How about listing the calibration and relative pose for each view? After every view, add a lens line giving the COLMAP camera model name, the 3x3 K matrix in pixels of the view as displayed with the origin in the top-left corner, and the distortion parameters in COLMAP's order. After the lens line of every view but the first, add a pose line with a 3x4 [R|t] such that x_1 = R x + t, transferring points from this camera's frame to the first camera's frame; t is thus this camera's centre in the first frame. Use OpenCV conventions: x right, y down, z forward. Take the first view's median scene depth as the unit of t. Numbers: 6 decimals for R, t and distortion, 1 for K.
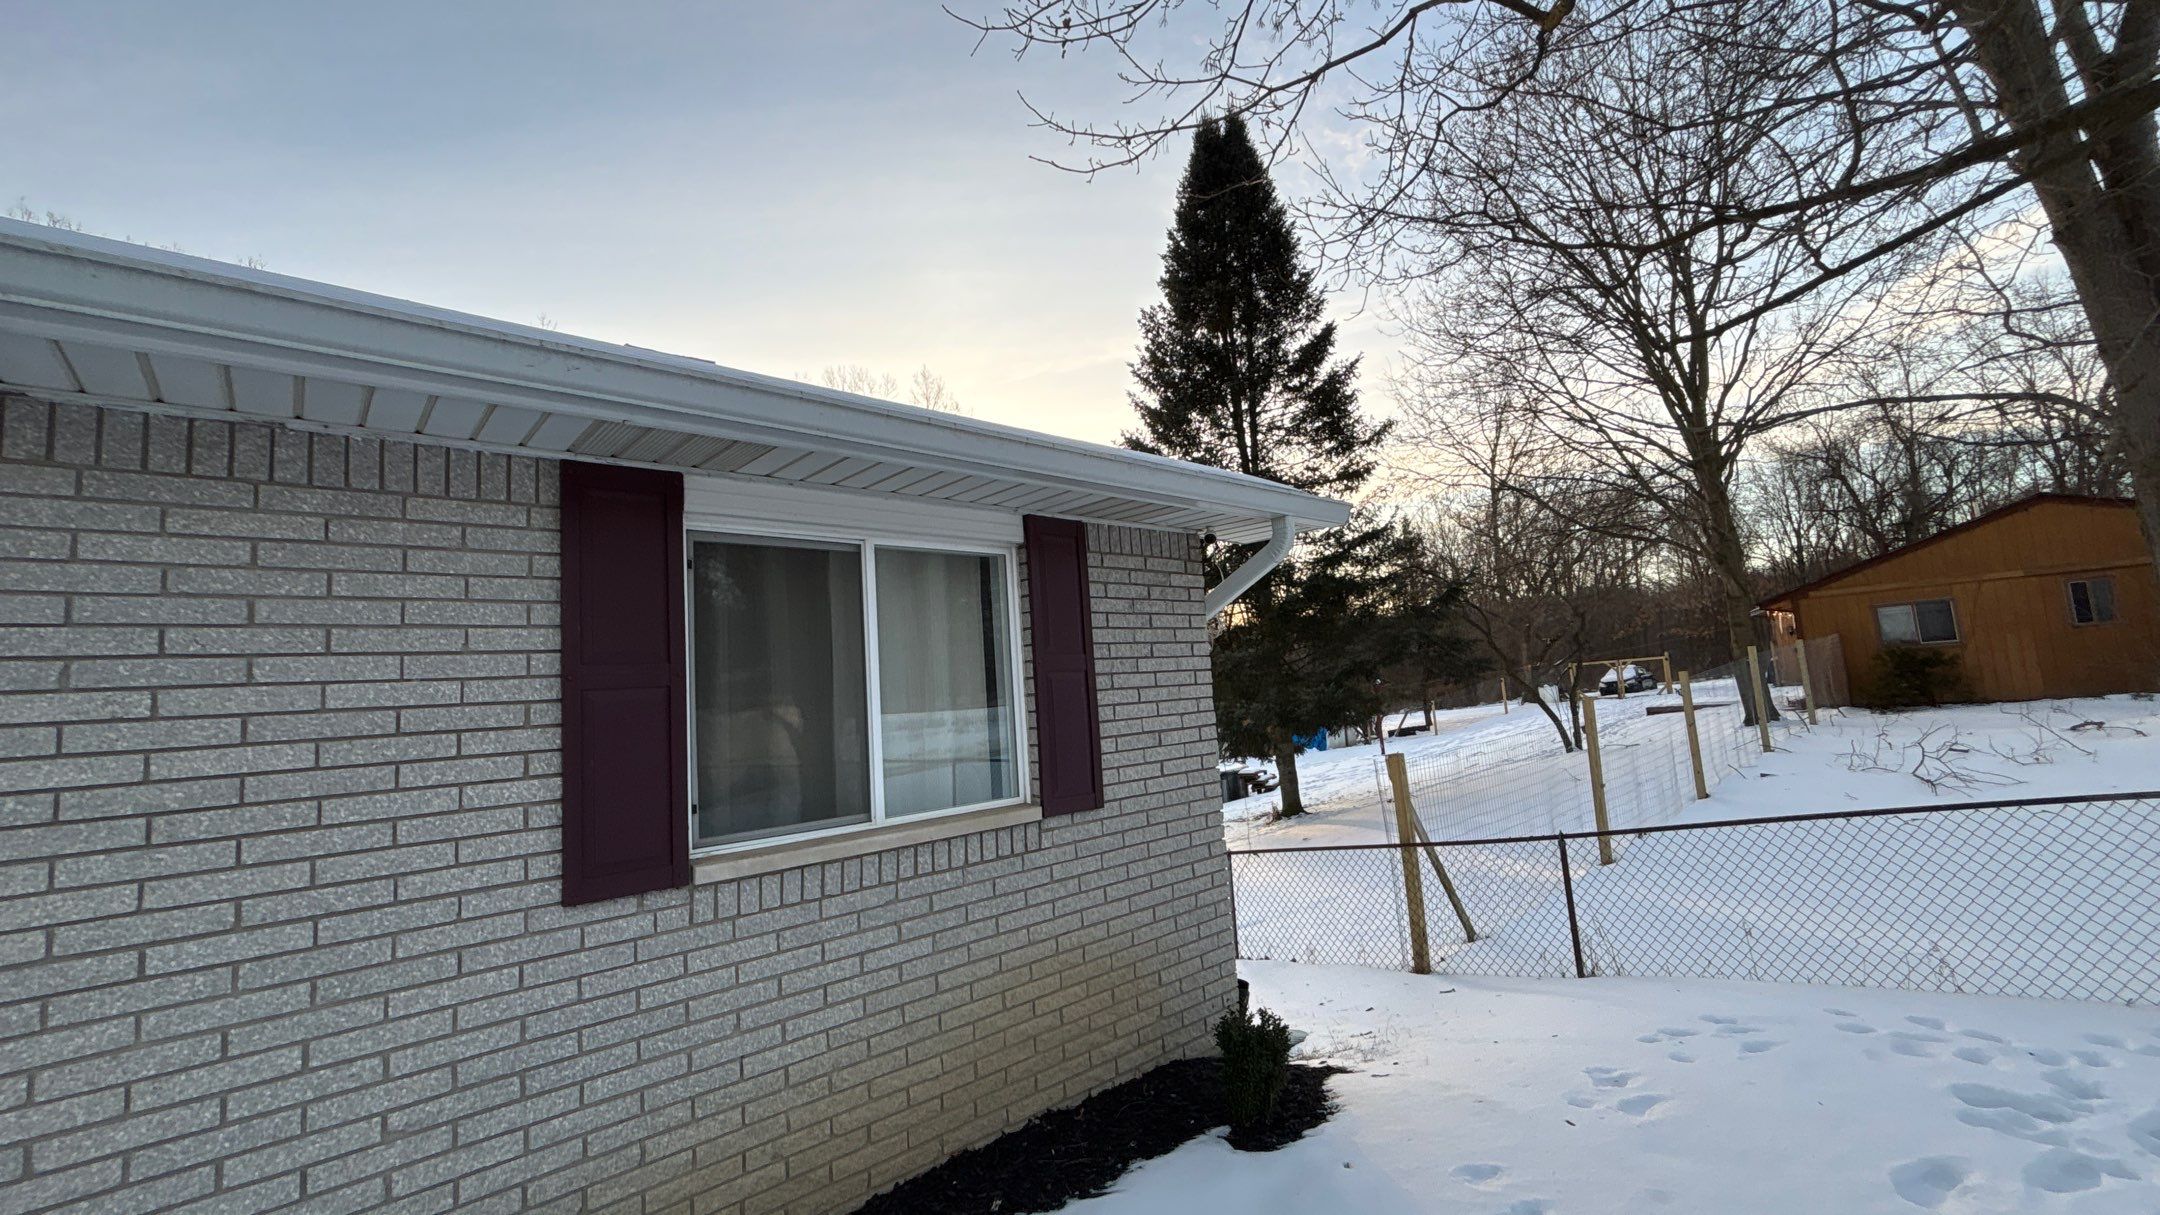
lens RADIAL K [[865.4, 0, 1076.0], [0, 865.4, 603.2], [0, 0, 1]] dist [-0.000786, 0.000089]
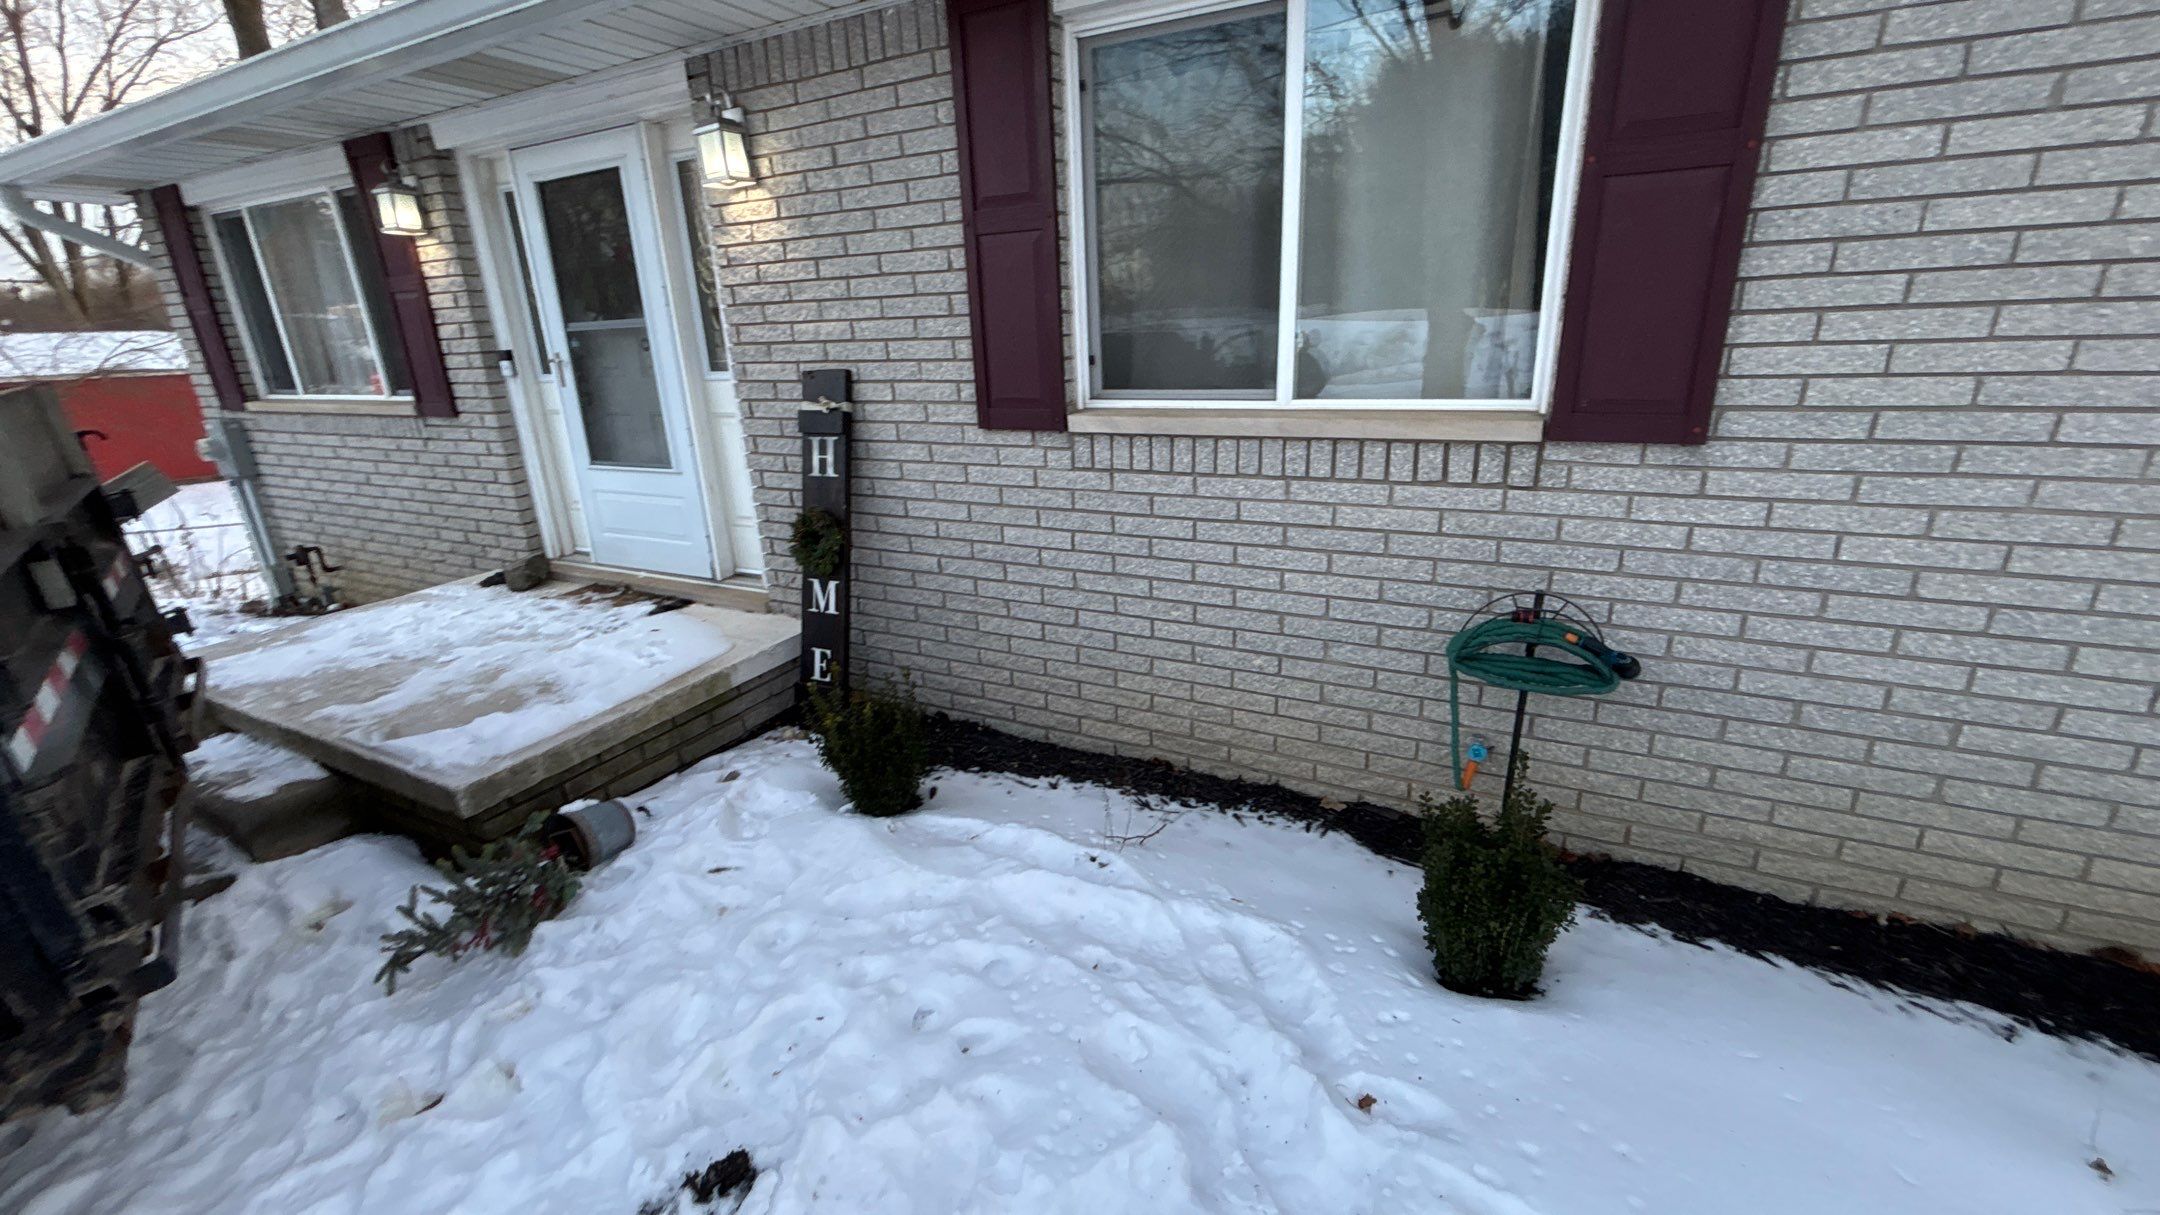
lens RADIAL K [[865.4, 0, 1079.9], [0, 865.4, 606.6], [0, 0, 1]] dist [-0.000786, 0.000089]
pose [[0.356581, 0.339830, -0.870268, -0.282863], [0.117123, 0.907891, 0.402511, 0.044409], [0.926894, -0.245456, 0.283935, -0.146978]]
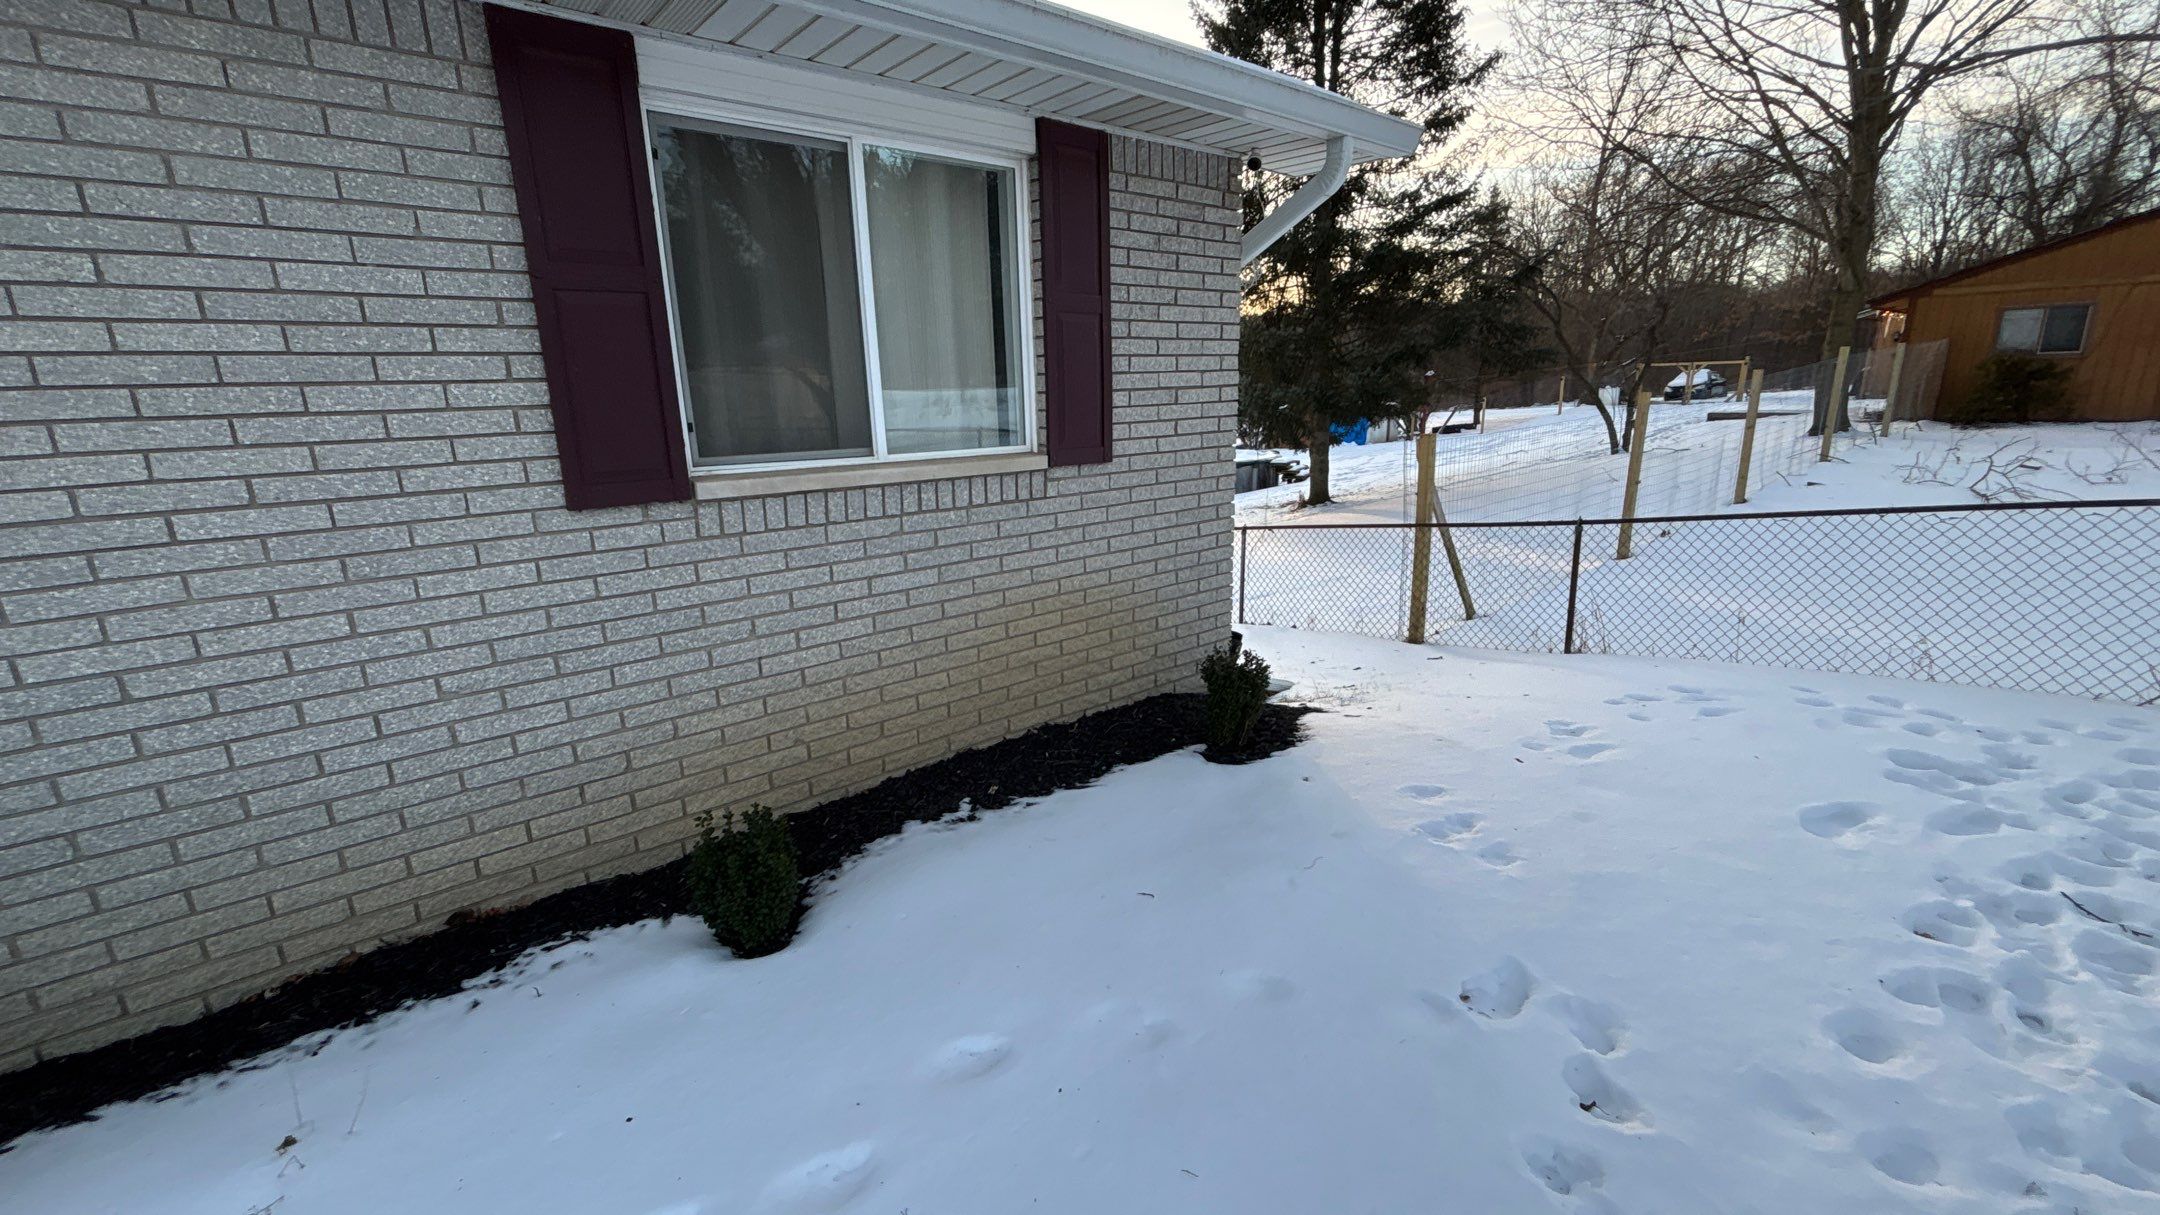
lens RADIAL K [[865.4, 0, 1075.6], [0, 865.4, 604.2], [0, 0, 1]] dist [-0.000786, 0.000089]
pose [[0.998064, 0.053585, -0.031575, 0.029989], [-0.038906, 0.933971, 0.355225, 0.041116], [0.048525, -0.353309, 0.934247, 0.016654]]
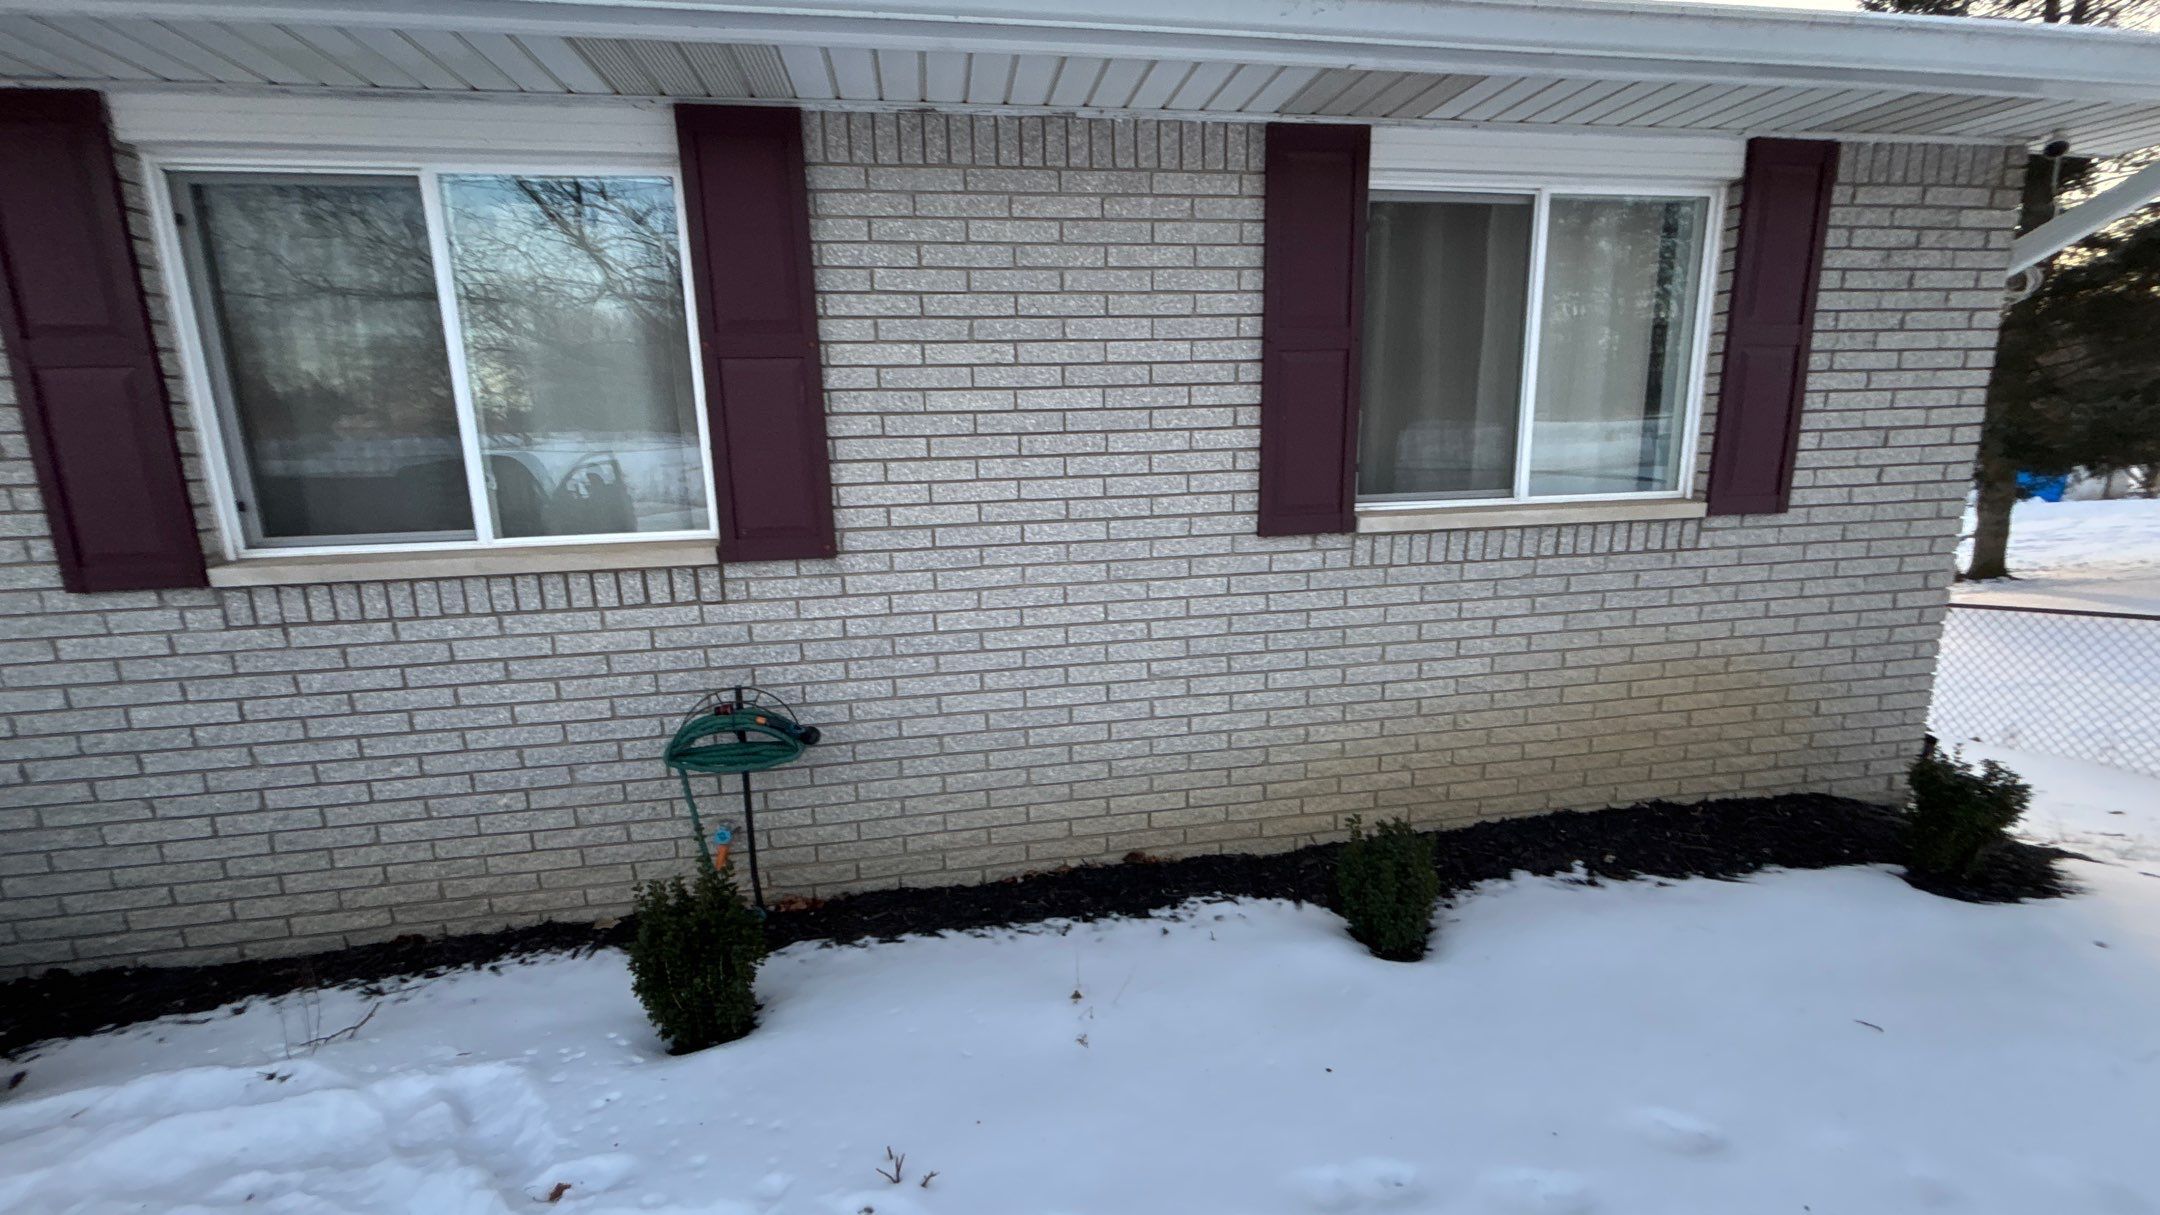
lens RADIAL K [[865.4, 0, 1085.6], [0, 865.4, 604.1], [0, 0, 1]] dist [-0.000786, 0.000089]
pose [[0.844736, 0.147650, -0.514413, -0.101165], [0.028734, 0.947291, 0.319082, 0.030122], [0.534412, -0.284321, 0.795968, -0.078217]]
